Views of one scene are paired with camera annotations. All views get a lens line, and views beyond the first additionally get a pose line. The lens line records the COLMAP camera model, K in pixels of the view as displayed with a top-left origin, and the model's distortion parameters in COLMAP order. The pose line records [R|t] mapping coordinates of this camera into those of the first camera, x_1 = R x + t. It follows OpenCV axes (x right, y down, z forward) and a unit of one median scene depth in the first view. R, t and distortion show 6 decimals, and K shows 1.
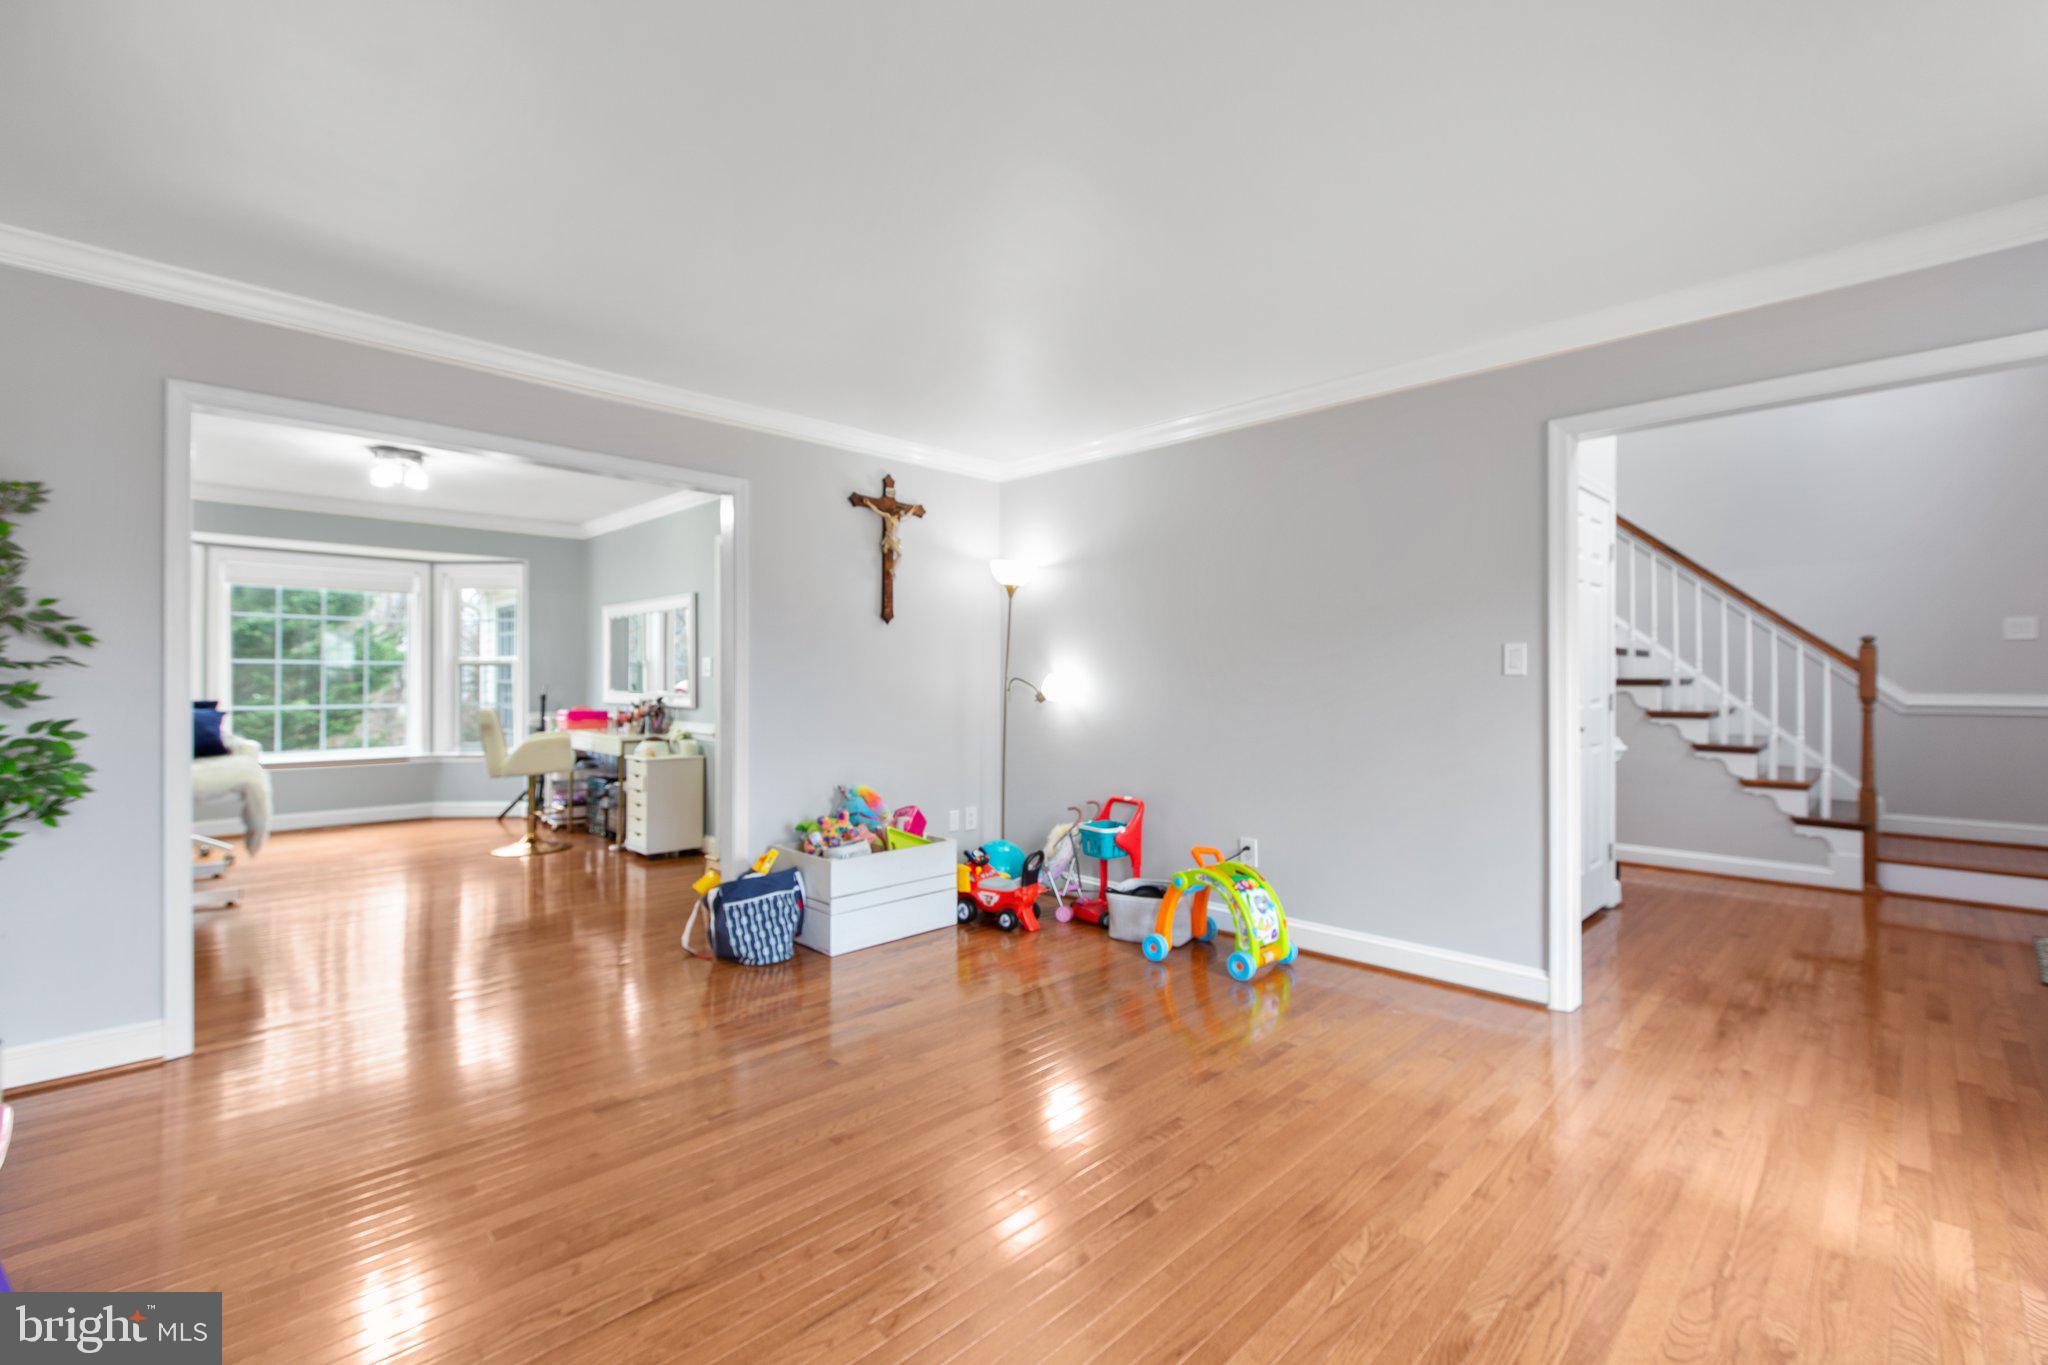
lens RADIAL K [[900.9, 0, 1024.0], [0, 900.9, 682.5], [0, 0, 1]] dist [-0.000402, -0.000181]
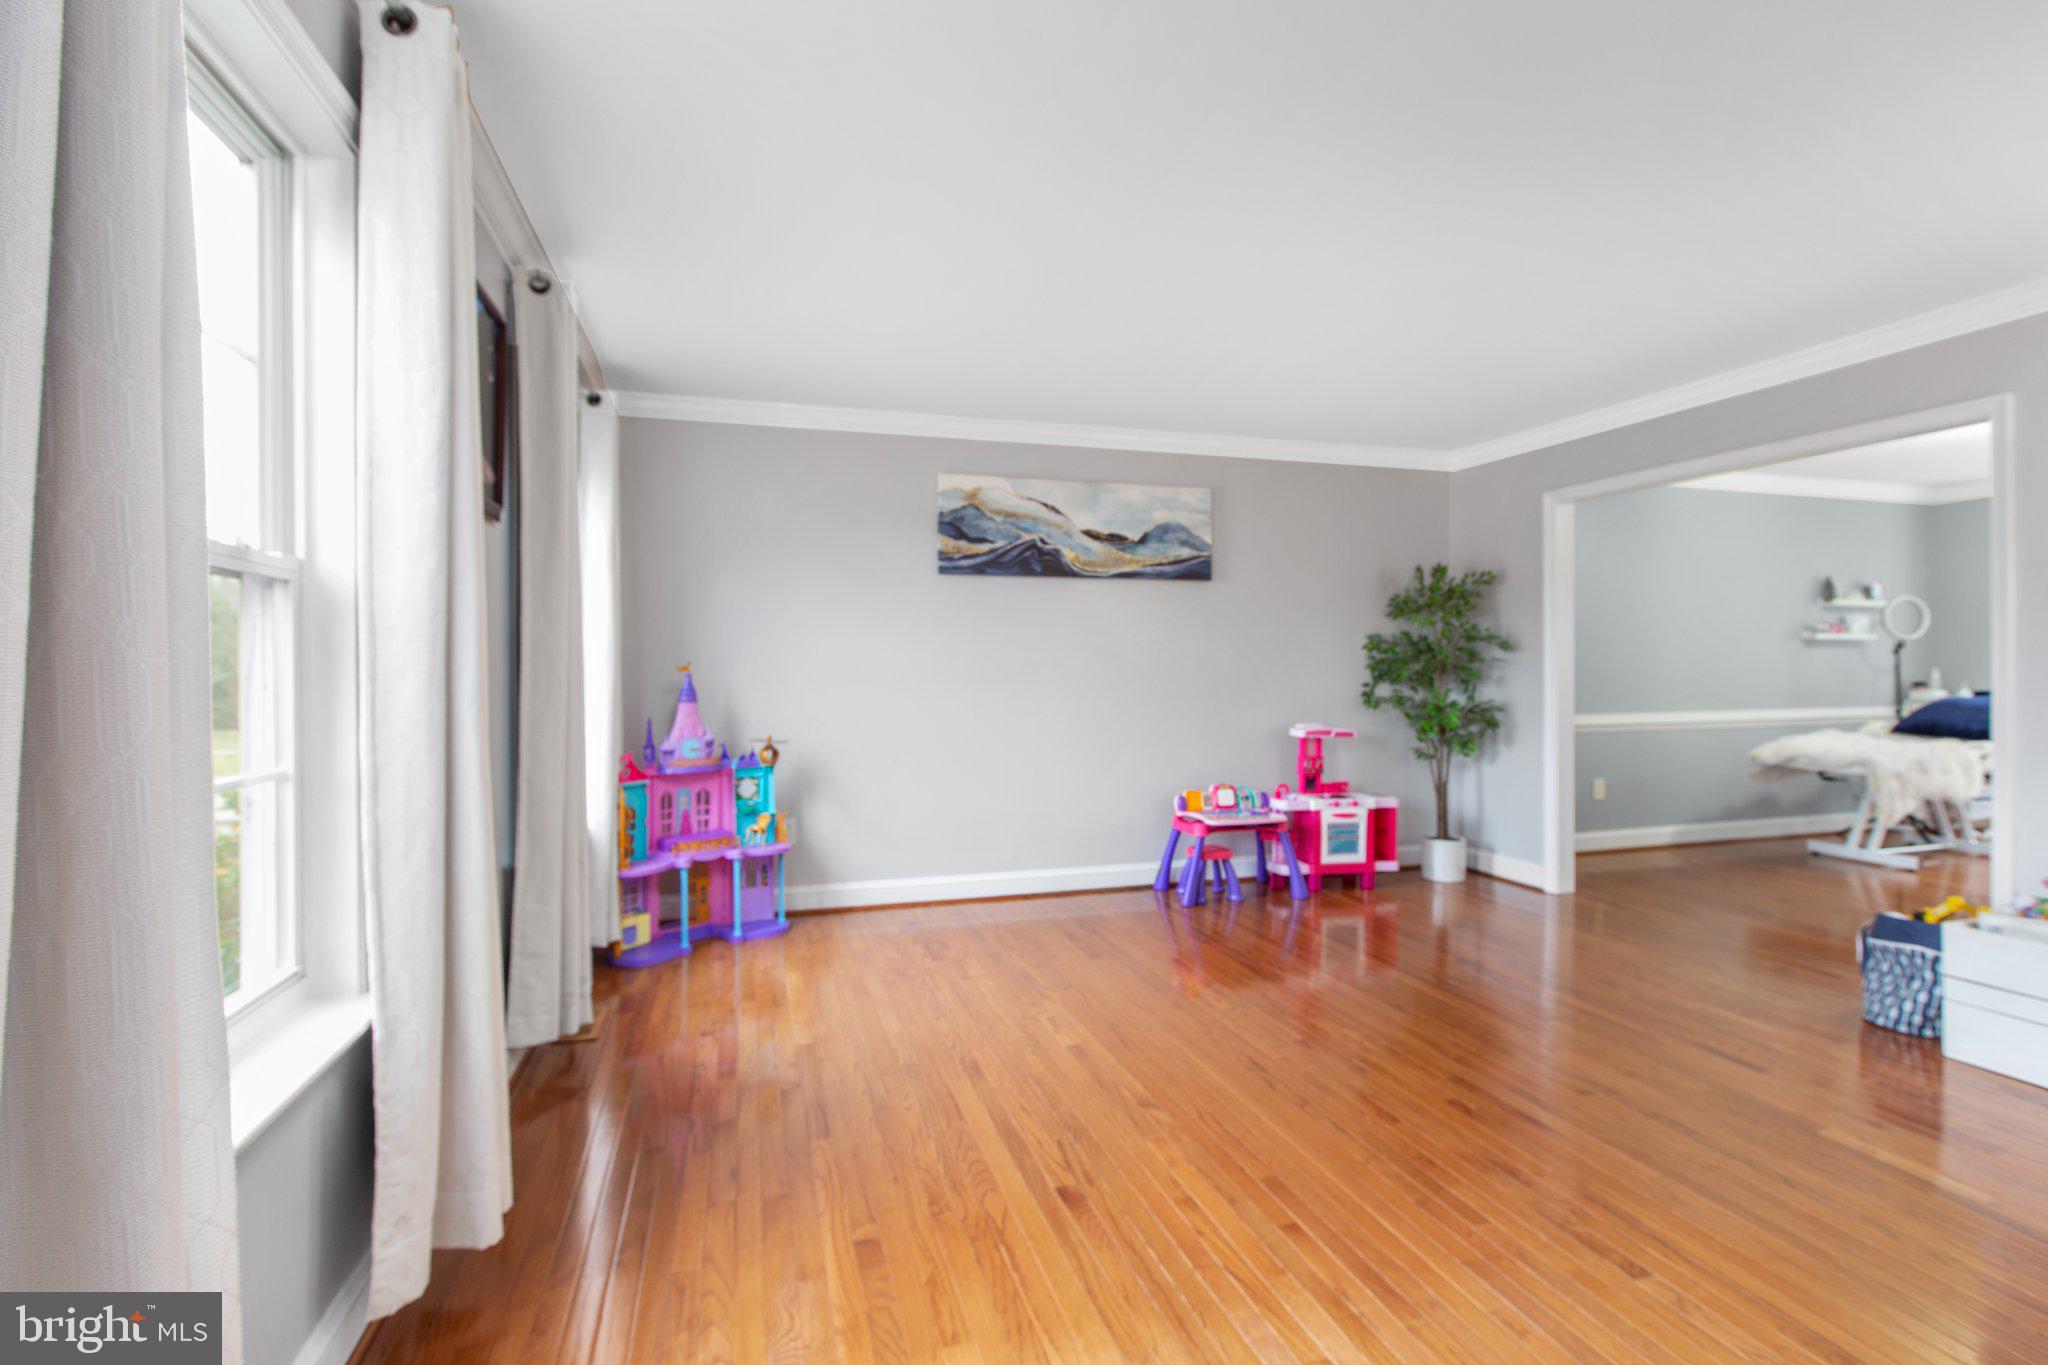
lens RADIAL K [[971.9, 0, 1024.0], [0, 971.9, 682.5], [0, 0, 1]] dist [-0.001564, -0.000358]
pose [[-0.484724, 0.010232, -0.874607, 1.176451], [-0.001035, 0.999924, 0.012272, -0.002800], [0.874666, 0.006854, -0.484677, 1.056079]]
